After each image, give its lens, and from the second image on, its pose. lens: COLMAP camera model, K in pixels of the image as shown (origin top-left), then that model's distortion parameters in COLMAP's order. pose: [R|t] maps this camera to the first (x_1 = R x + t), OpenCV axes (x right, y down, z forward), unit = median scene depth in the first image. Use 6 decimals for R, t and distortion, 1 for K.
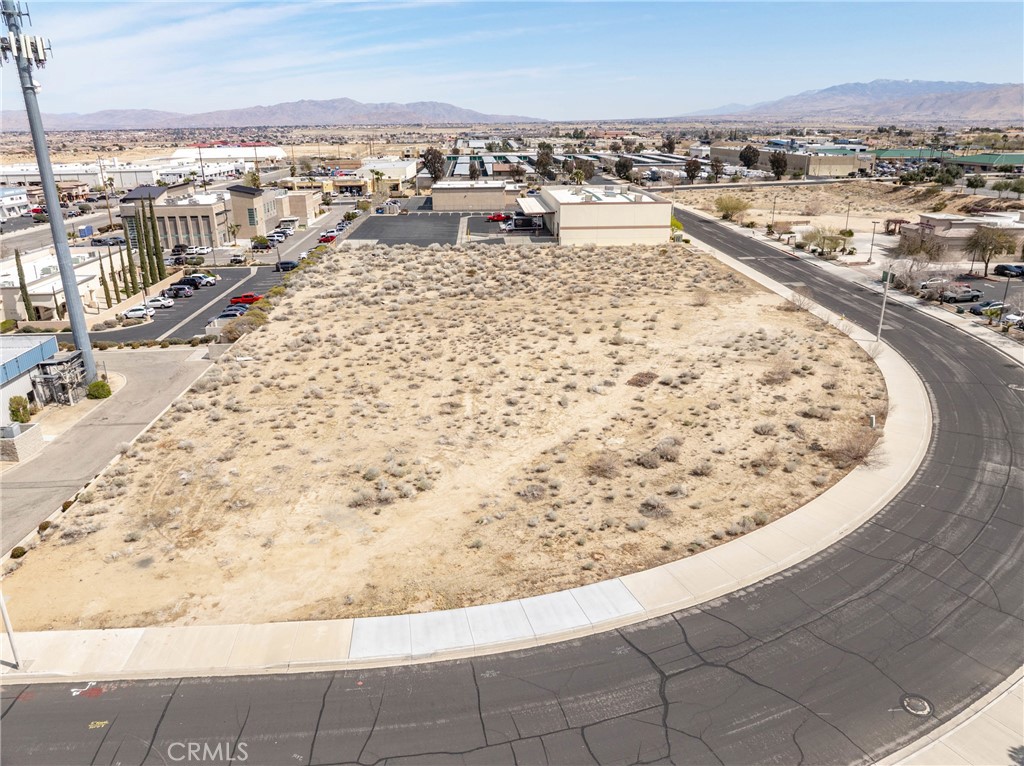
lens RADIAL K [[721.4, 0, 513.7], [0, 721.4, 368.7], [0, 0, 1]] dist [-0.034555, -0.003911]
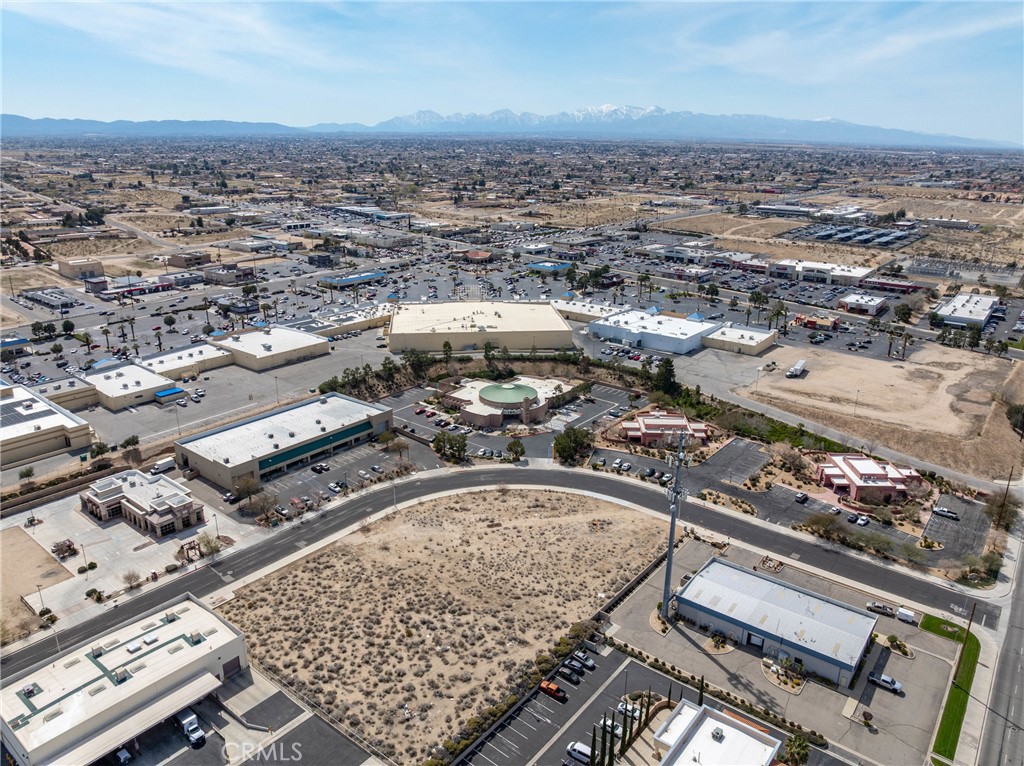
lens RADIAL K [[721.4, 0, 520.2], [0, 721.4, 388.5], [0, 0, 1]] dist [-0.034555, -0.003911]
pose [[-0.752572, -0.216689, 0.621837, -1.512373], [0.206831, 0.818739, 0.535619, -1.882638], [-0.625185, 0.531707, -0.571342, 2.209361]]
